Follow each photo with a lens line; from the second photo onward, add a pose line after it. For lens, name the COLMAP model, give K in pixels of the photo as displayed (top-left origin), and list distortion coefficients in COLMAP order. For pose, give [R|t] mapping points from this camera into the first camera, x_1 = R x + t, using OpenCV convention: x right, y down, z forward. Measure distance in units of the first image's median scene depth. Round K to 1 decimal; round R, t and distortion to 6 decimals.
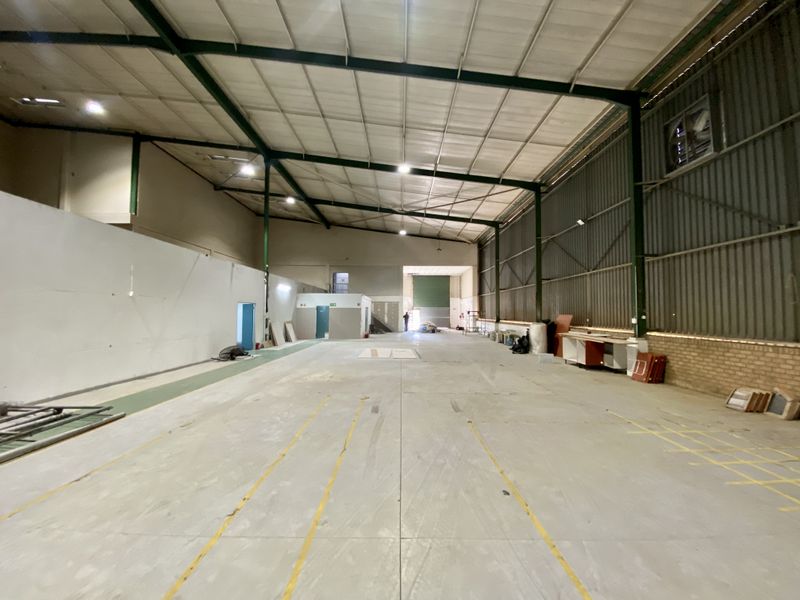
lens RADIAL K [[321.0, 0, 400.6], [0, 321.0, 301.2], [0, 0, 1]] dist [-0.007479, -0.009985]
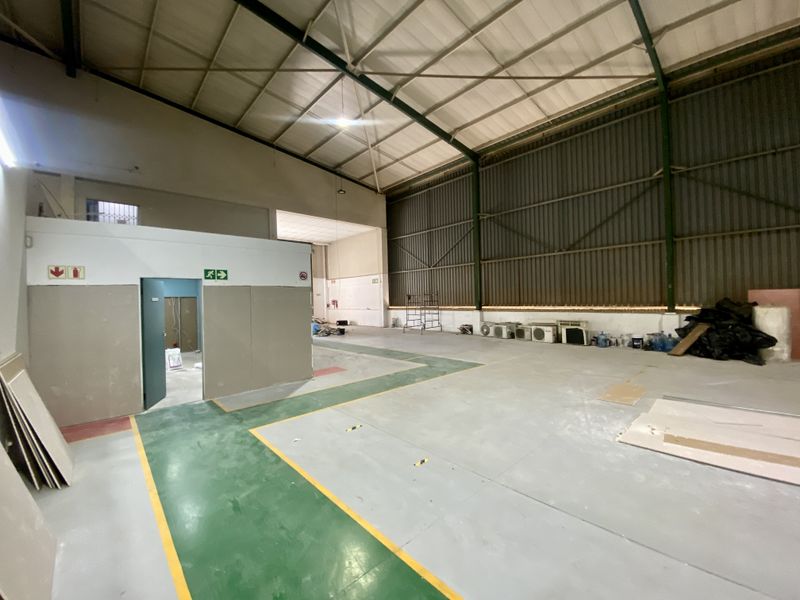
lens RADIAL K [[323.4, 0, 398.9], [0, 323.4, 303.1], [0, 0, 1]] dist [-0.028830, -0.000195]
pose [[0.721913, -0.031873, 0.691250, -0.243507], [0.005414, 0.999168, 0.040416, 0.021640], [-0.691963, -0.025435, 0.721485, 0.576889]]
